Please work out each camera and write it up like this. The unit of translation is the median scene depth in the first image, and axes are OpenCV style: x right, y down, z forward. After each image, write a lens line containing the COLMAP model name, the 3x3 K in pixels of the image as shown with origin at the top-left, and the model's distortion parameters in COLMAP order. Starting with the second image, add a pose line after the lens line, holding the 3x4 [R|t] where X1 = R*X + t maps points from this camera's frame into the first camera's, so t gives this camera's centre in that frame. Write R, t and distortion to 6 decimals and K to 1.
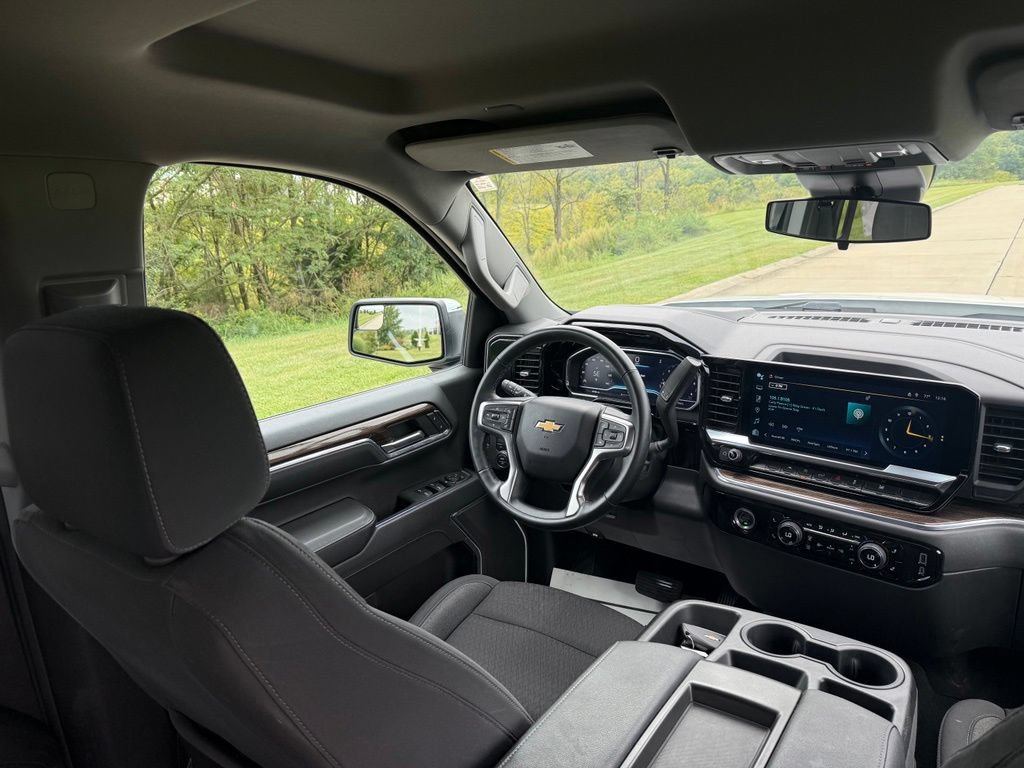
lens RADIAL K [[731.5, 0, 505.0], [0, 731.5, 372.9], [0, 0, 1]] dist [0.057262, -0.084306]
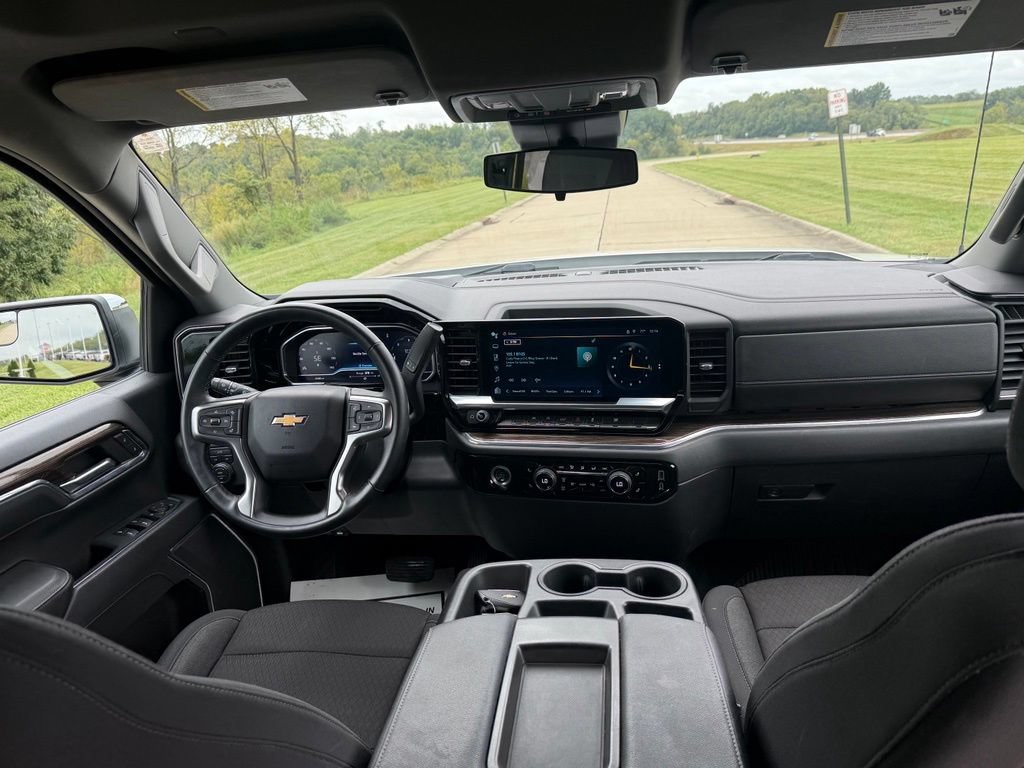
lens RADIAL K [[731.5, 0, 515.3], [0, 731.5, 386.0], [0, 0, 1]] dist [0.057262, -0.084306]
pose [[0.879233, -0.152565, 0.451301, -0.089889], [0.140462, 0.988240, 0.060431, 0.017275], [-0.455214, 0.010258, 0.890323, 0.094118]]
